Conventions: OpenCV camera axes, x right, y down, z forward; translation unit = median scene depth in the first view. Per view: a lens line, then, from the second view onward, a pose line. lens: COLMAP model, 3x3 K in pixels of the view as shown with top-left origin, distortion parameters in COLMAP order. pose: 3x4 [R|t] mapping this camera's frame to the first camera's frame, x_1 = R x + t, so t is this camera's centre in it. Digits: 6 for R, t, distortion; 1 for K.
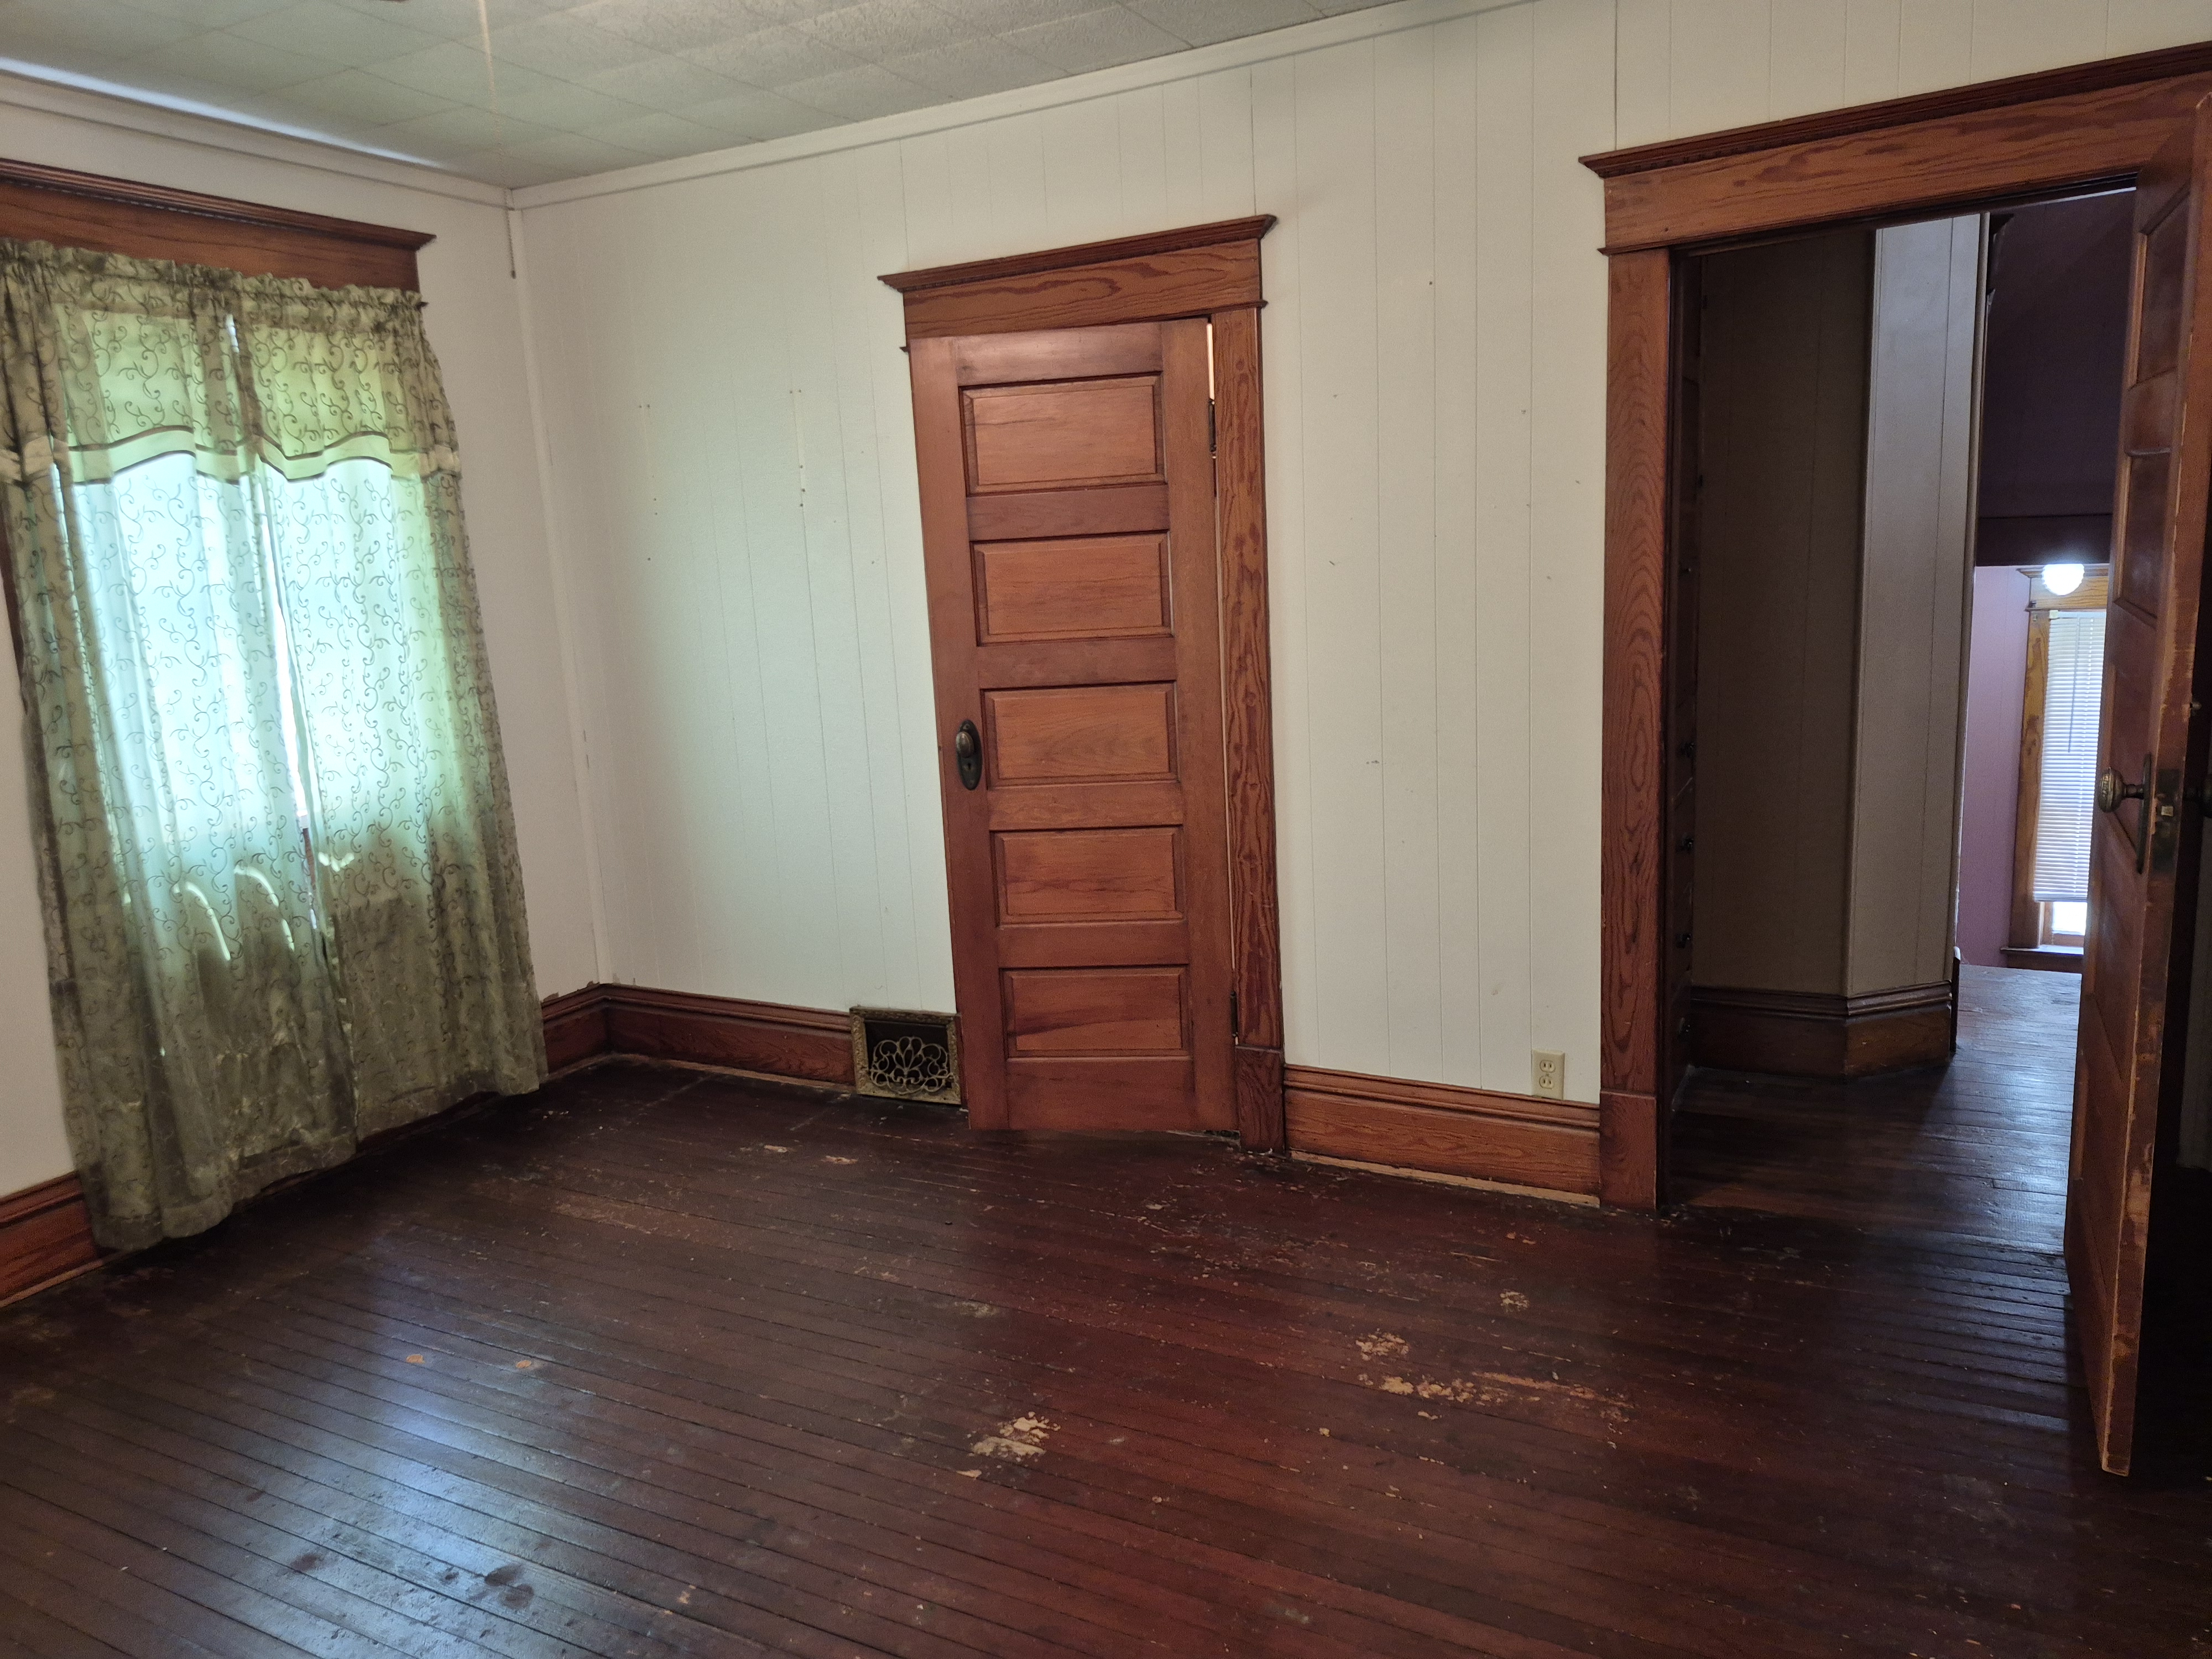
lens RADIAL K [[1558.1, 0, 1103.7], [0, 1558.1, 827.9], [0, 0, 1]] dist [0.043644, -0.037265]
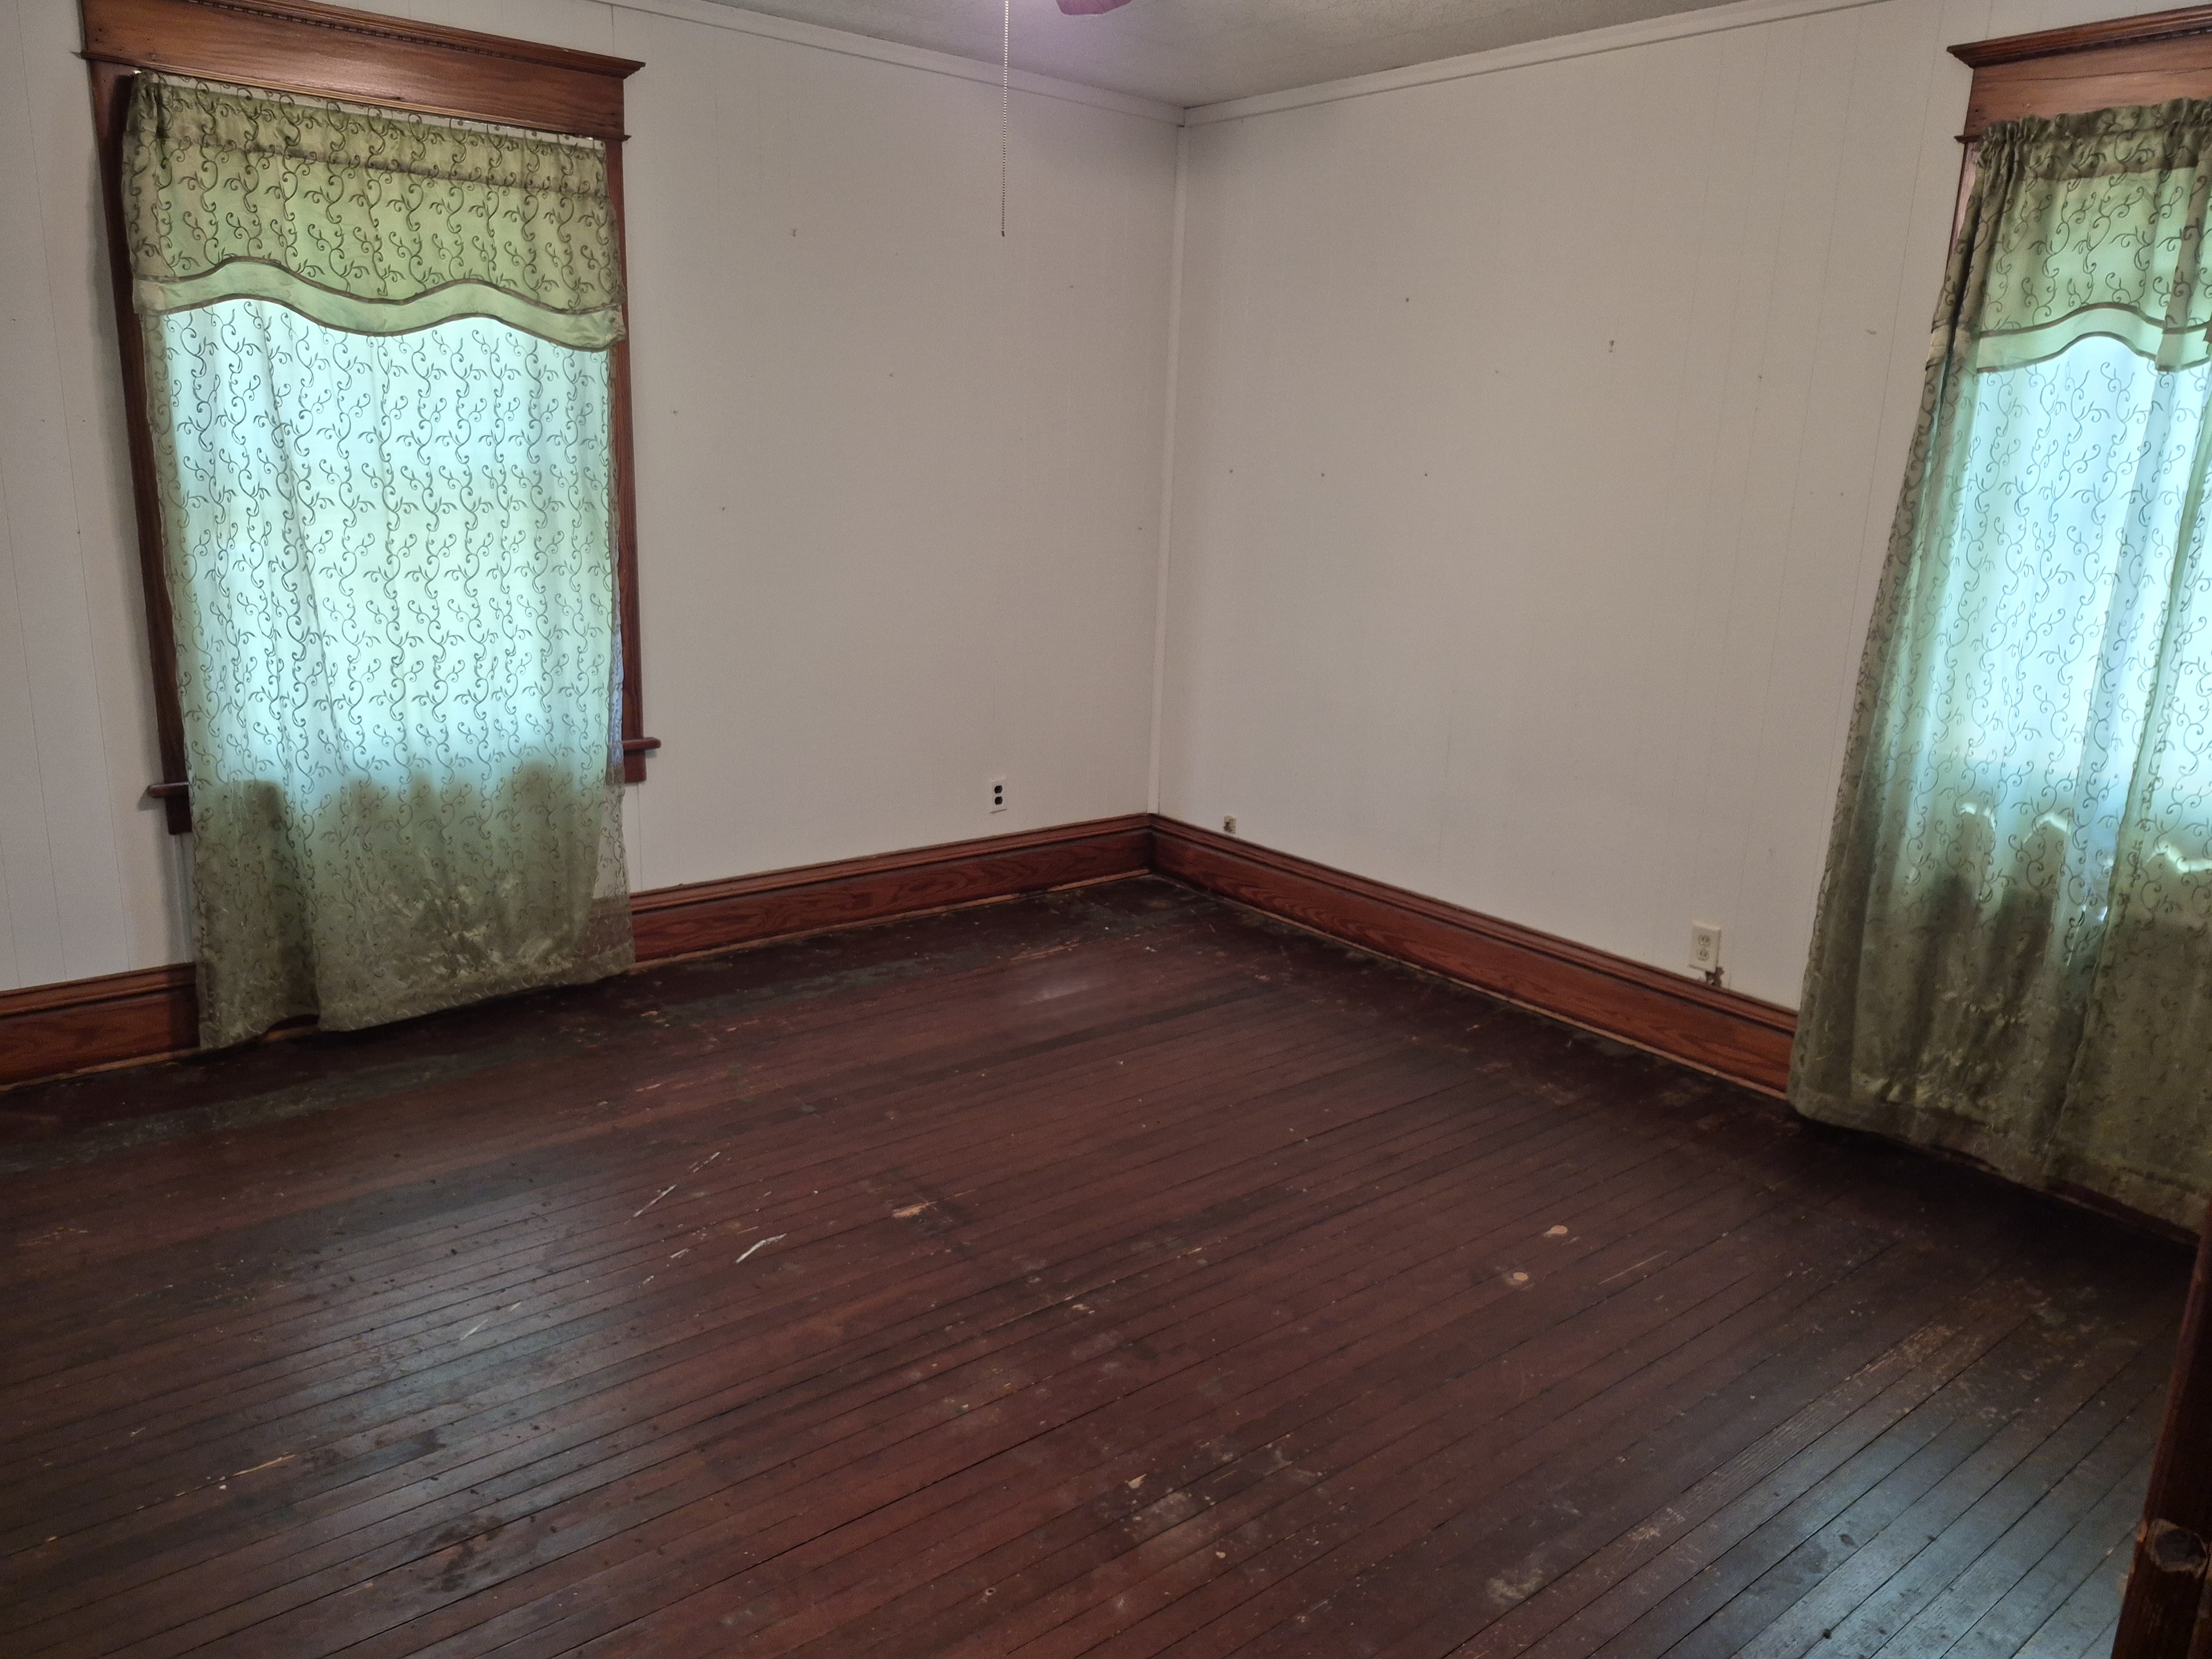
lens RADIAL K [[1558.1, 0, 1106.2], [0, 1558.1, 830.5], [0, 0, 1]] dist [0.043644, -0.037265]
pose [[-0.412835, 0.250692, -0.875626, 0.474527], [-0.184643, 0.918377, 0.349987, -0.191309], [0.891894, 0.306165, -0.332850, 0.889390]]
